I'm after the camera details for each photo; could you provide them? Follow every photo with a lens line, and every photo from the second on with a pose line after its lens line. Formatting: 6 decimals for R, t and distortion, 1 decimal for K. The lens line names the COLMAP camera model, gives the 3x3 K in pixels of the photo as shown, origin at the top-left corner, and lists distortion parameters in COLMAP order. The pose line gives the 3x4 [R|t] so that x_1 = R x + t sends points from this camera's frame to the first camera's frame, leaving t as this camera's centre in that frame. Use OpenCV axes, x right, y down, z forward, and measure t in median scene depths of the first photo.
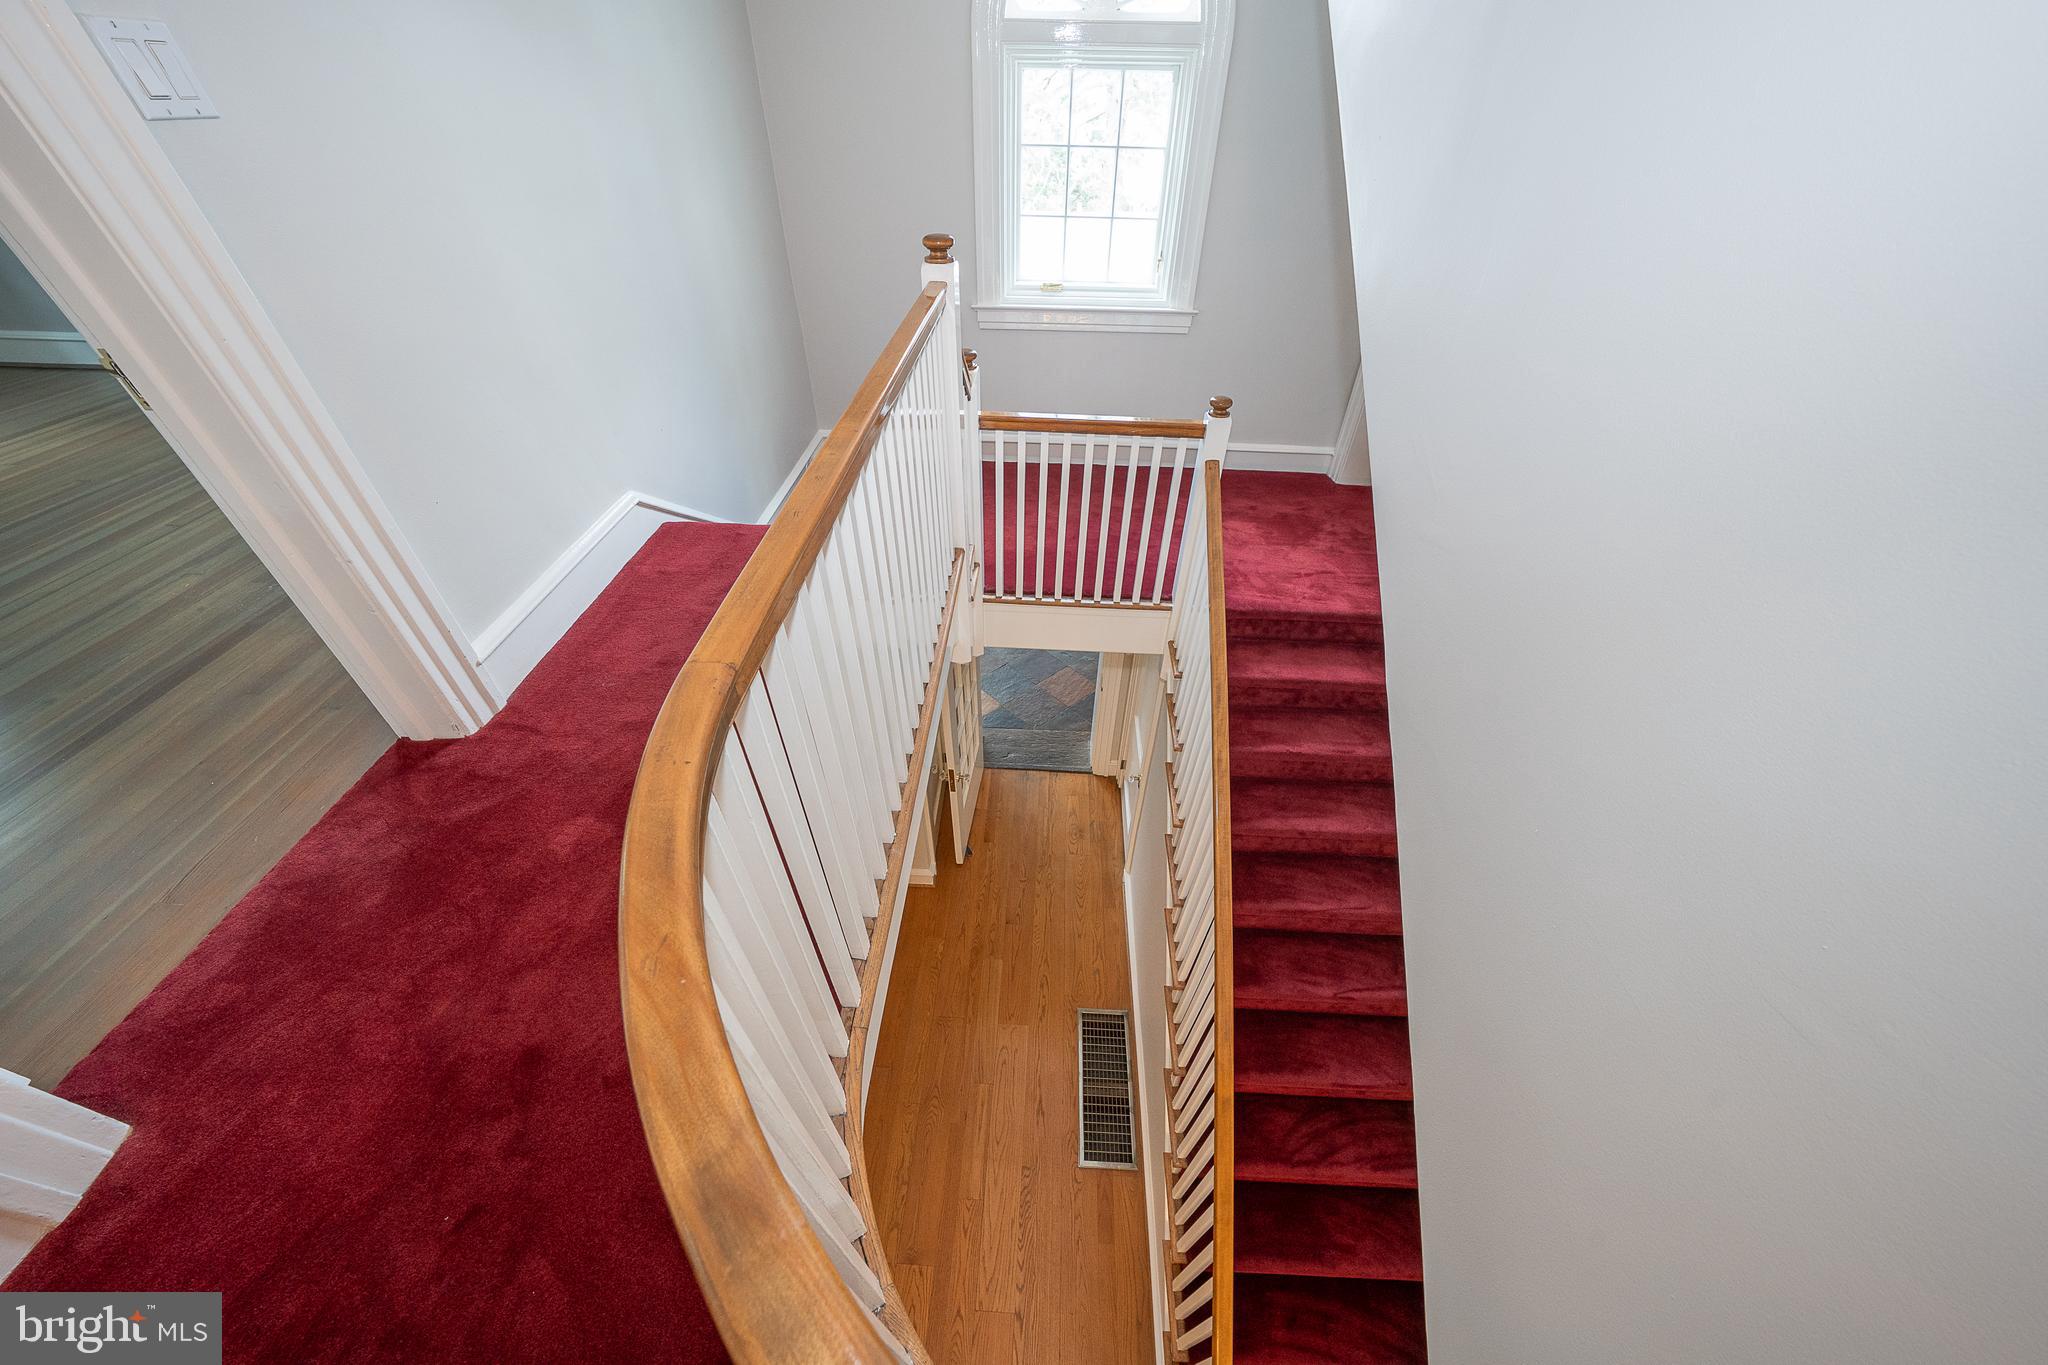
lens RADIAL K [[703.4, 0, 1026.2], [0, 703.4, 674.7], [0, 0, 1]] dist [-0.020564, 0.000526]
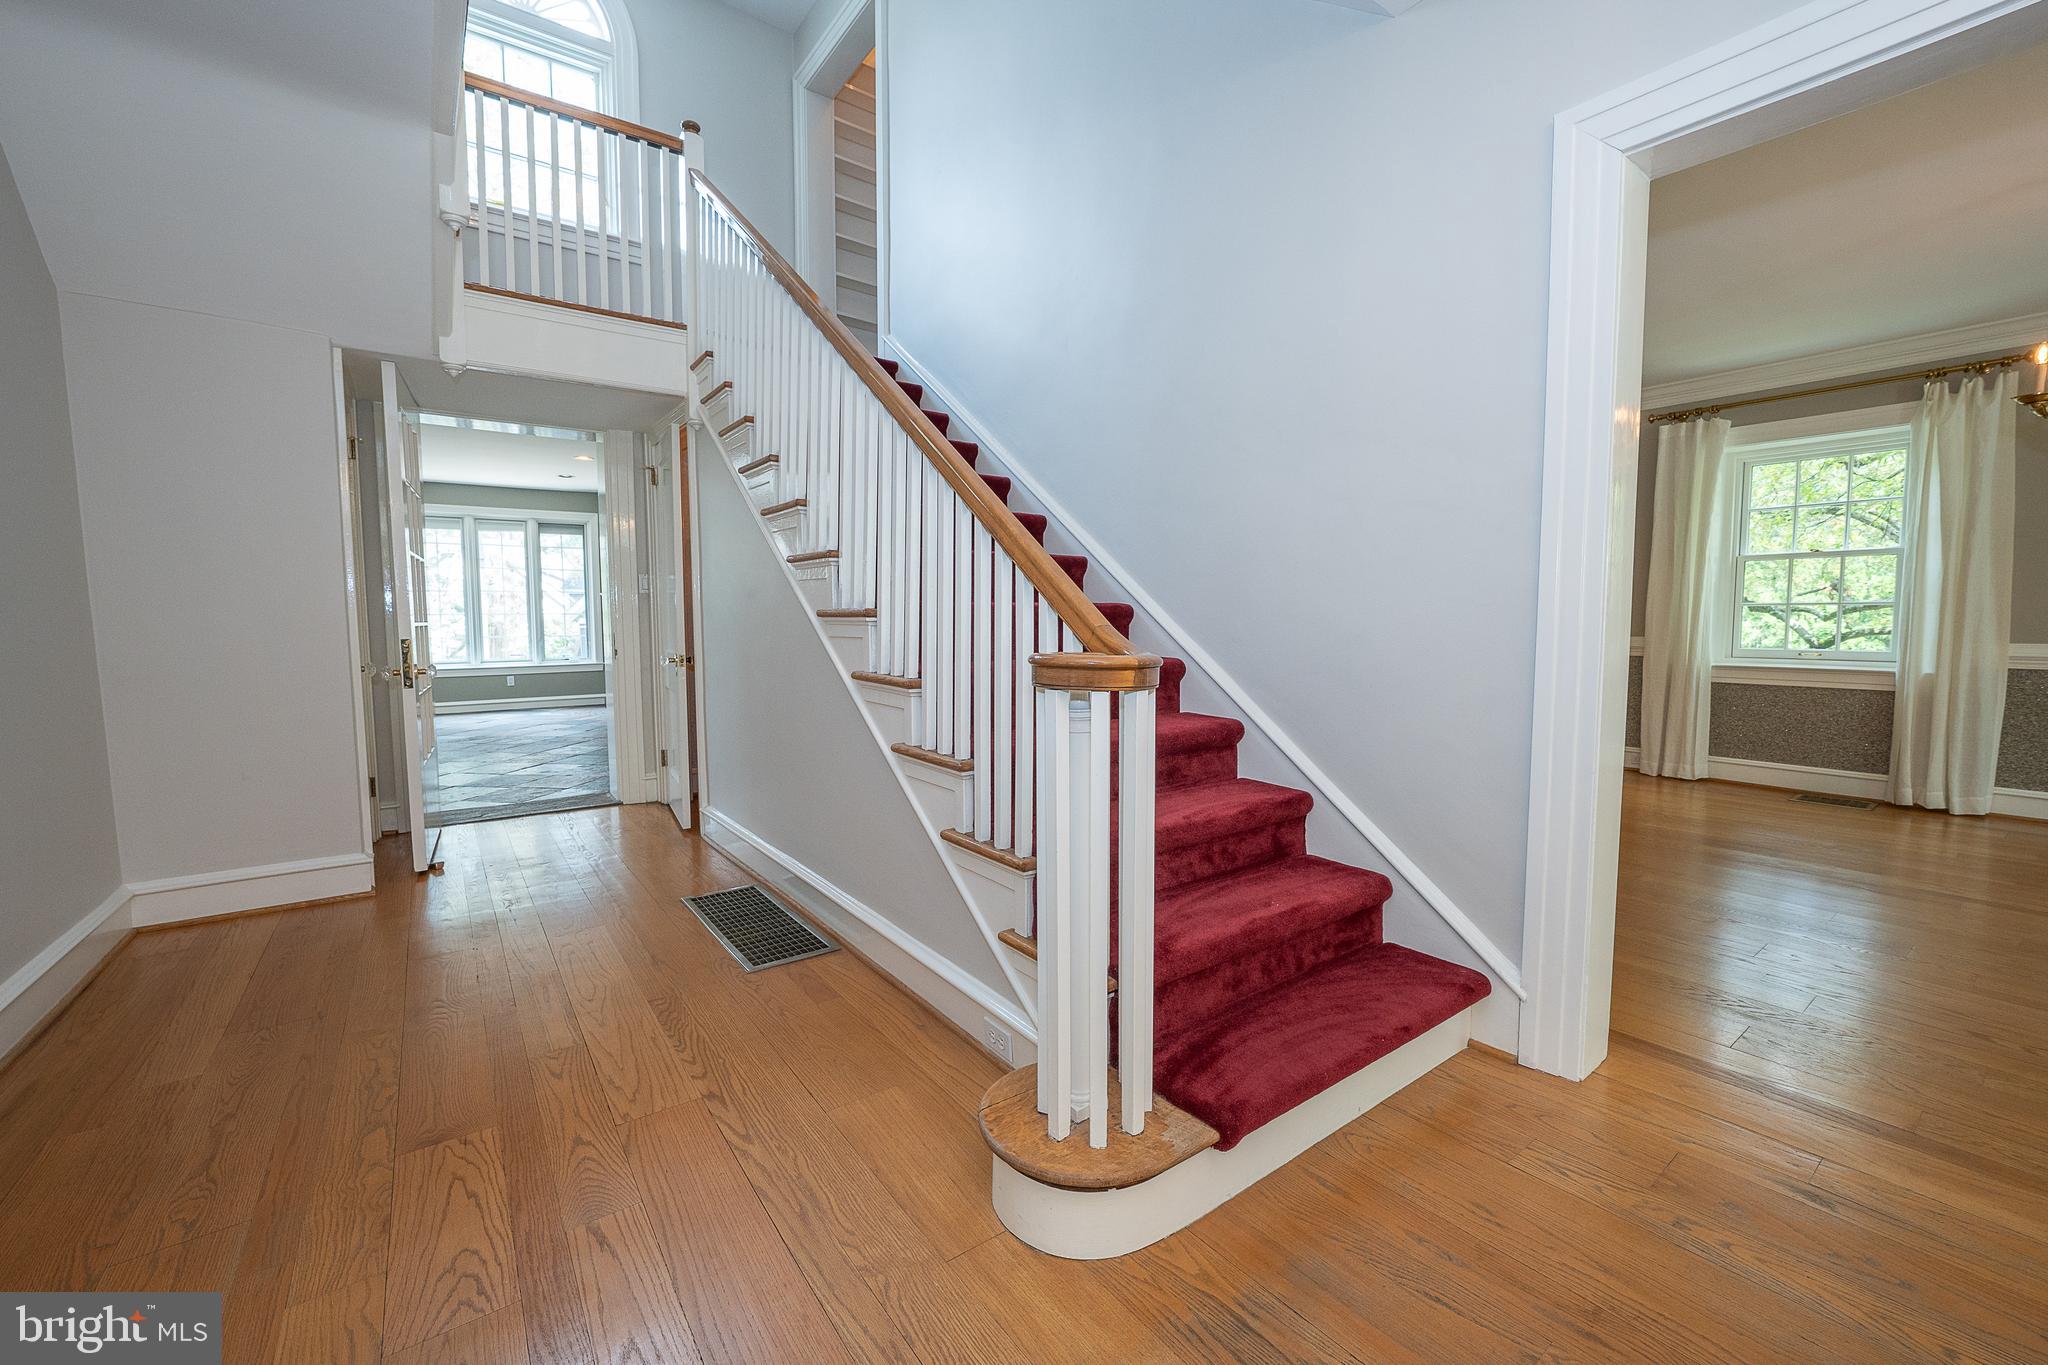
lens RADIAL K [[811.5, 0, 1026.4], [0, 811.5, 673.3], [0, 0, 1]] dist [-0.011064, 0.000270]
pose [[0.772864, -0.061967, 0.631539, -0.187569], [0.428011, 0.785661, -0.446703, 1.047625], [-0.468494, 0.615546, 0.633732, 0.324086]]
